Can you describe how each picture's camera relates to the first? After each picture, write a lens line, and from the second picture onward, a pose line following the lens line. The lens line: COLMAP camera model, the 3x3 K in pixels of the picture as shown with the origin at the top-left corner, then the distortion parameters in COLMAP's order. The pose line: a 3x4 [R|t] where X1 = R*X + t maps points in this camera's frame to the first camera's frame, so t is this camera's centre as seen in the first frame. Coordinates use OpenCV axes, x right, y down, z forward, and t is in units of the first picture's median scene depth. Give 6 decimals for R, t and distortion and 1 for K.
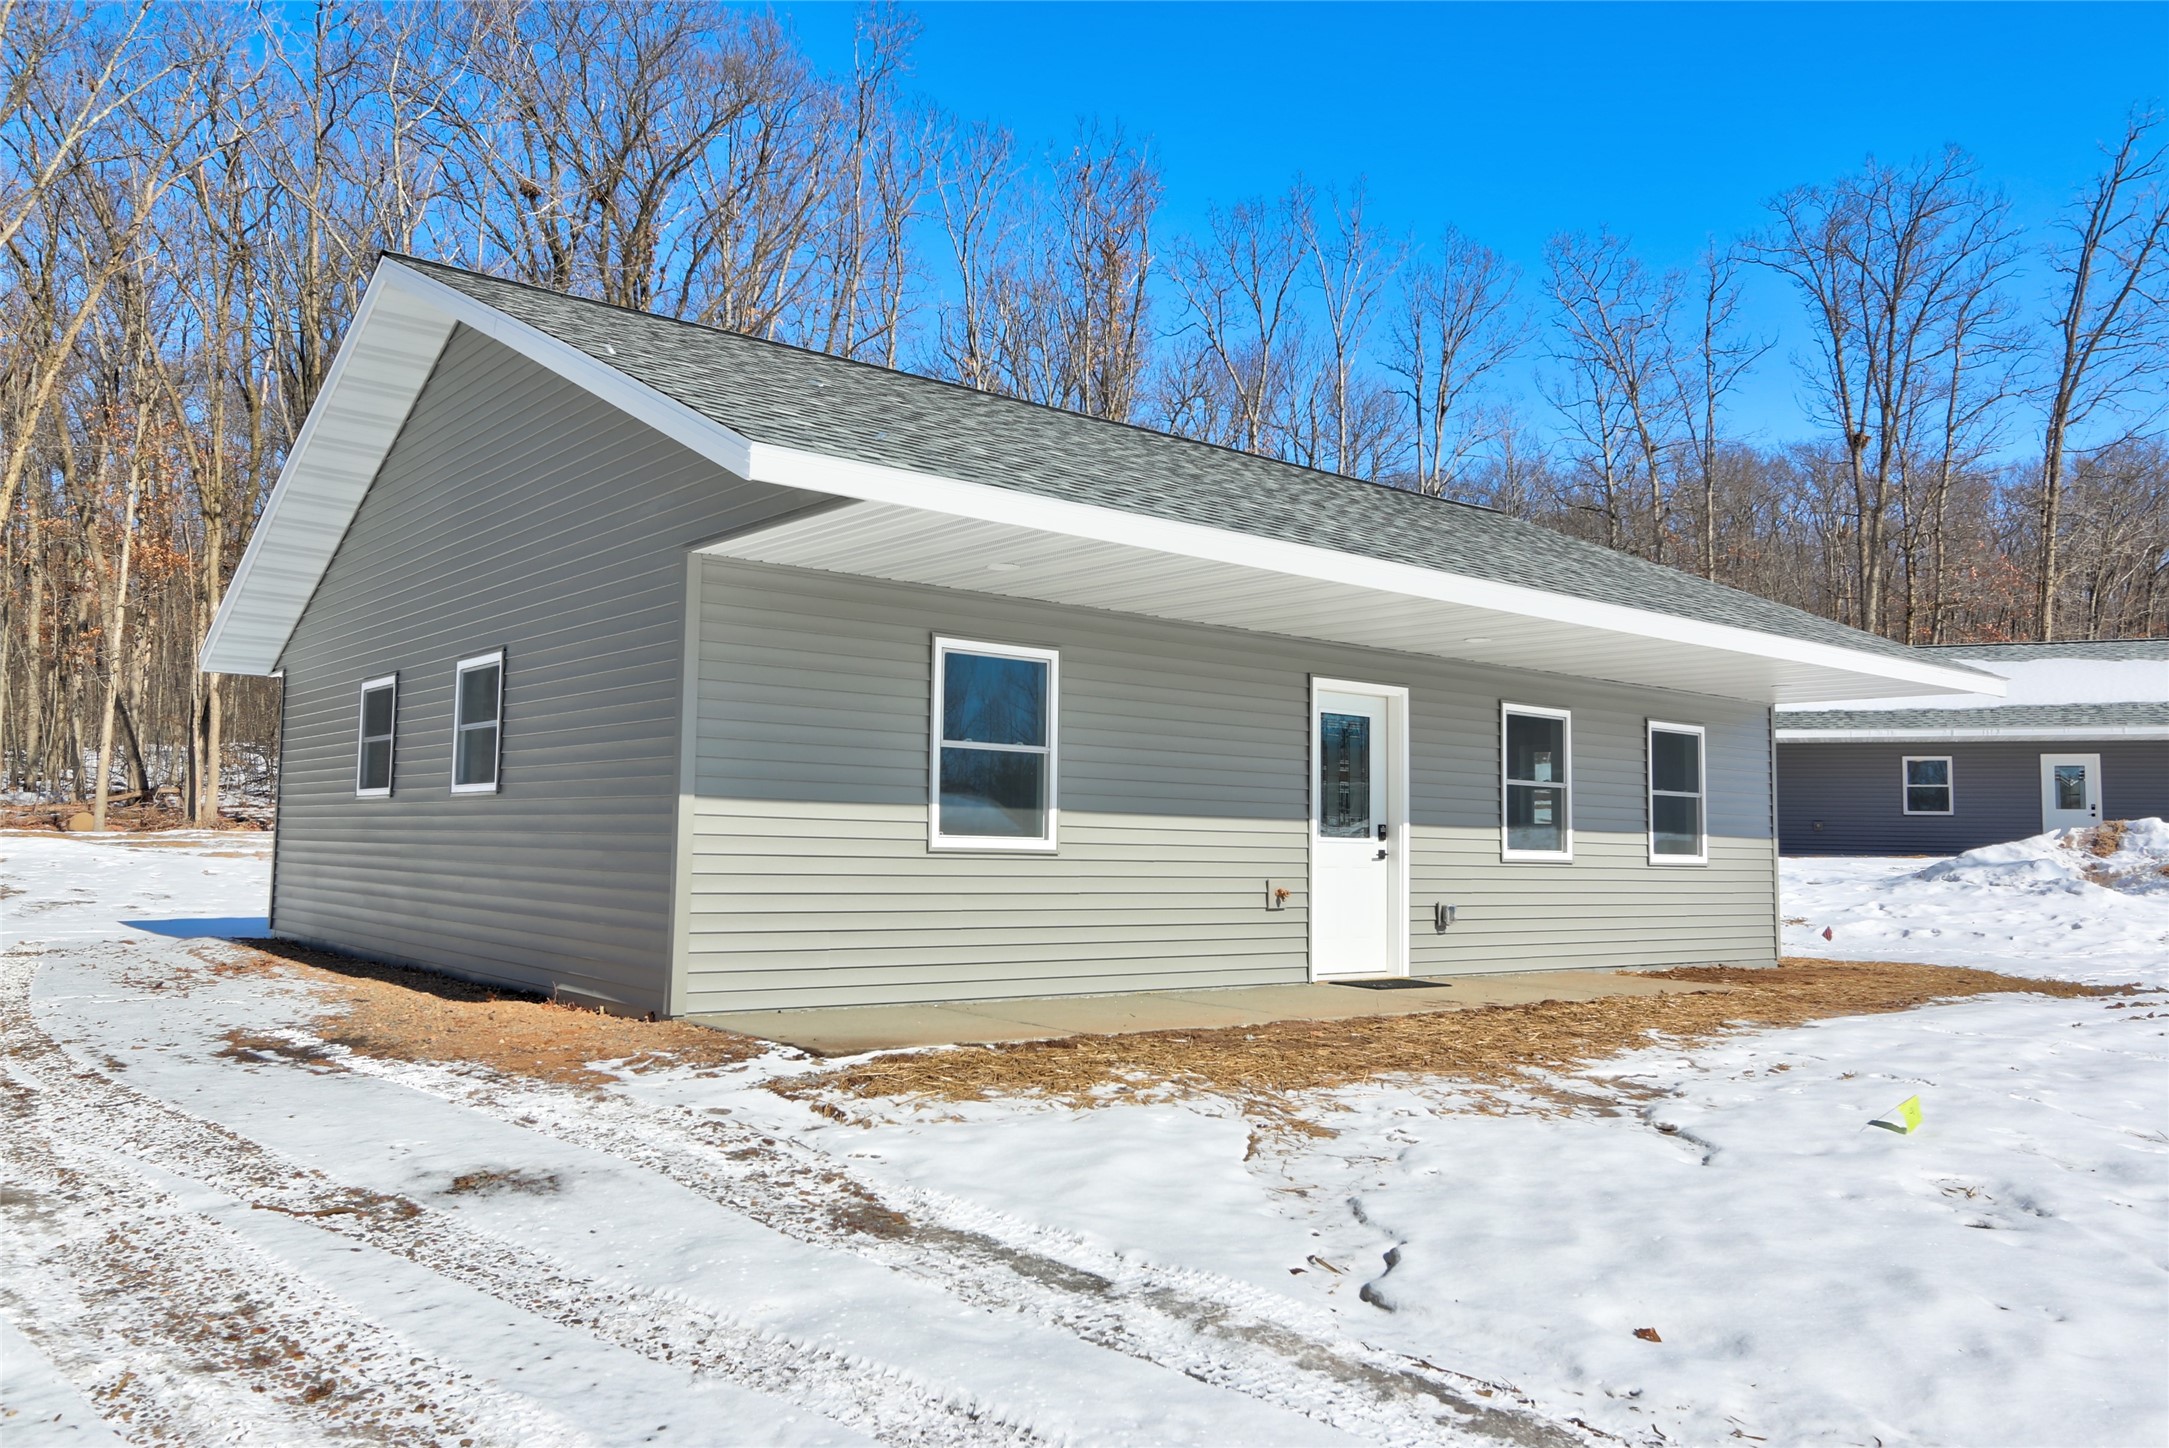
lens RADIAL K [[1693.2, 0, 1084.5], [0, 1693.2, 724.0], [0, 0, 1]] dist [-0.009298, -0.001027]
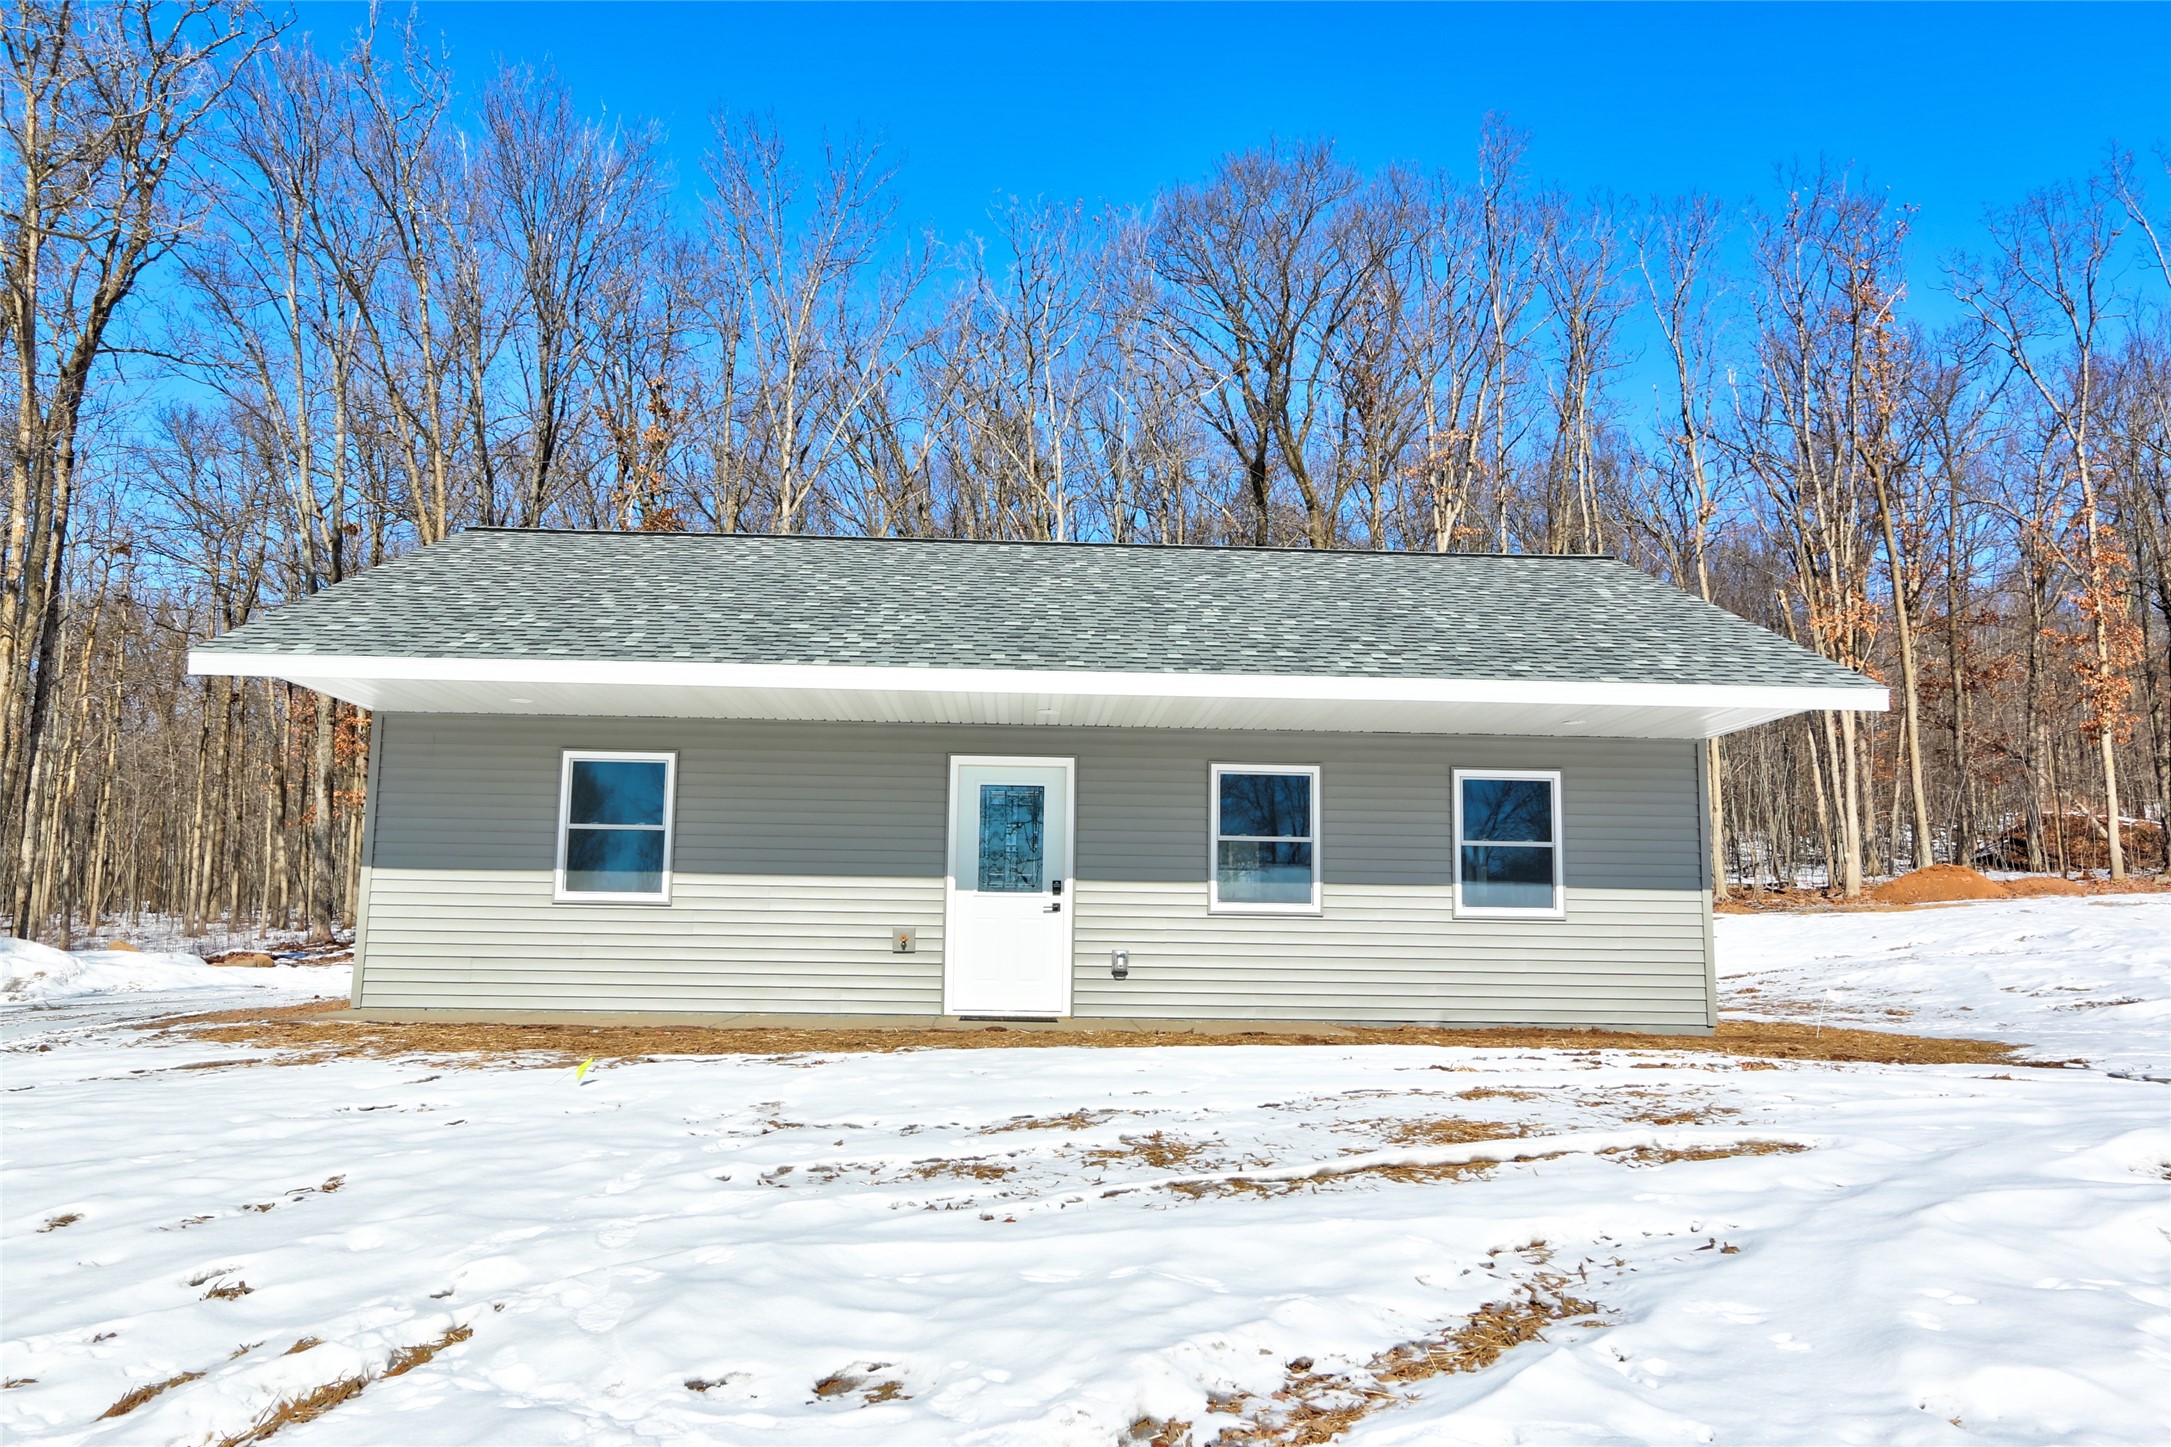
lens RADIAL K [[1694.8, 0, 1085.5], [0, 1694.8, 723.5], [0, 0, 1]] dist [-0.009298, -0.001027]
pose [[0.792866, -0.087374, -0.603099, 0.882313], [0.045900, 0.995419, -0.083870, 0.050941], [0.607665, 0.038816, 0.793245, 0.112800]]
